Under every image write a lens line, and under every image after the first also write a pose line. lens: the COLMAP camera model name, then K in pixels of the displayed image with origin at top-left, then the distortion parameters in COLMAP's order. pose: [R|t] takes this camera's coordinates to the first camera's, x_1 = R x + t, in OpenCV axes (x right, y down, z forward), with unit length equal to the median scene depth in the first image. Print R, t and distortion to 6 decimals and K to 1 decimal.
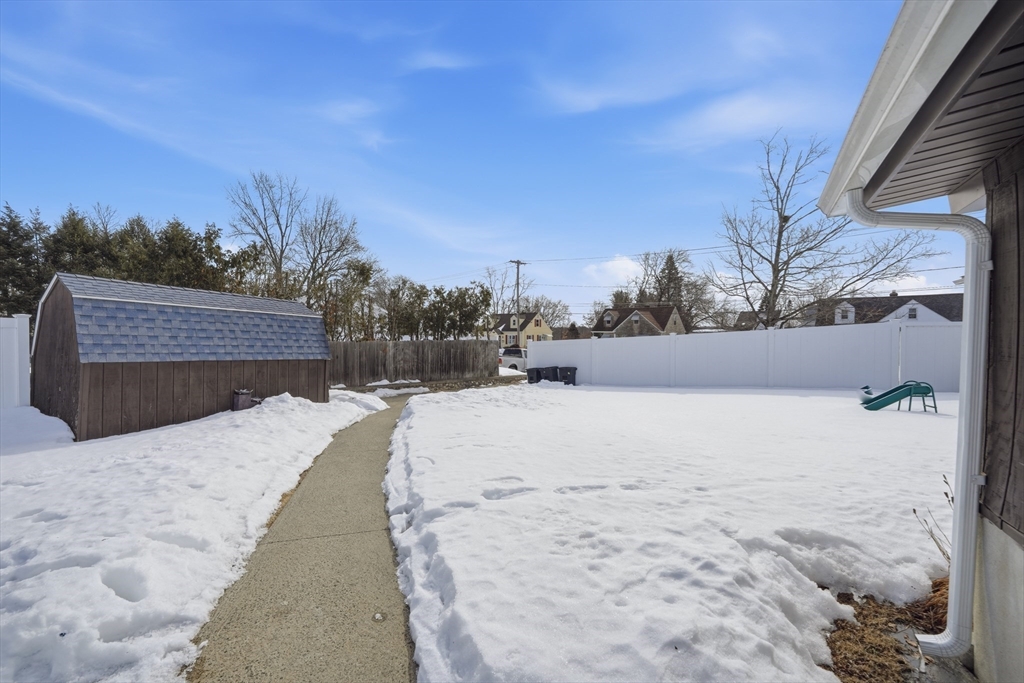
lens RADIAL K [[417.0, 0, 512.0], [0, 417.0, 341.5], [0, 0, 1]] dist [-0.001062, -0.006473]
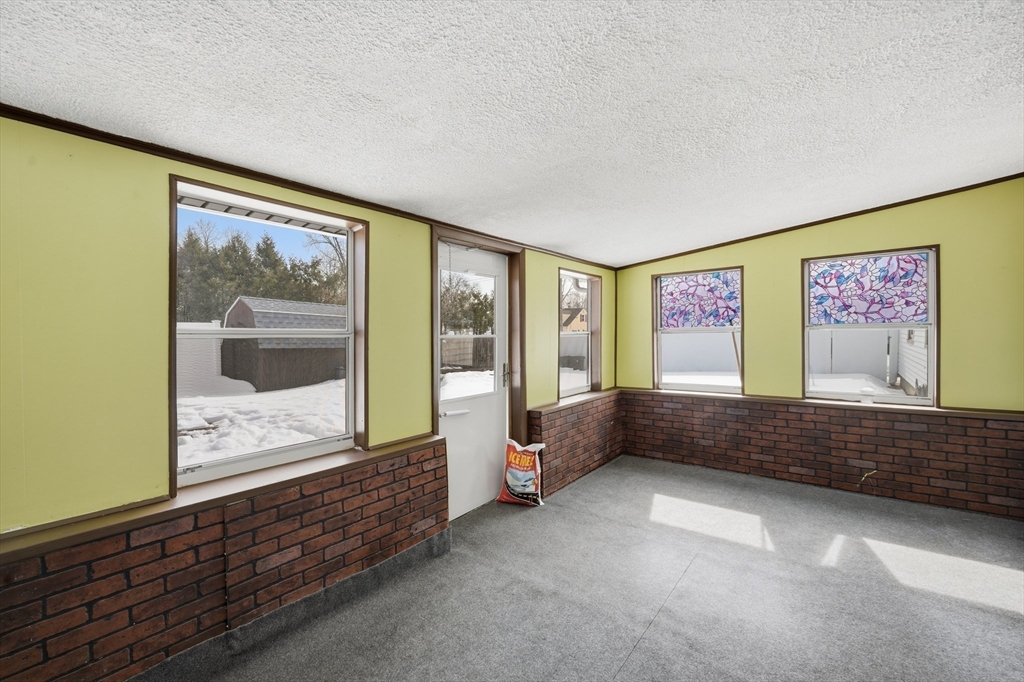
lens RADIAL K [[417.0, 0, 512.0], [0, 417.0, 341.0], [0, 0, 1]] dist [-0.001062, -0.006473]
pose [[0.991823, -0.003758, -0.127568, 0.104418], [0.005091, 0.999936, 0.010123, 0.003292], [0.127522, -0.010690, 0.991778, -0.255745]]
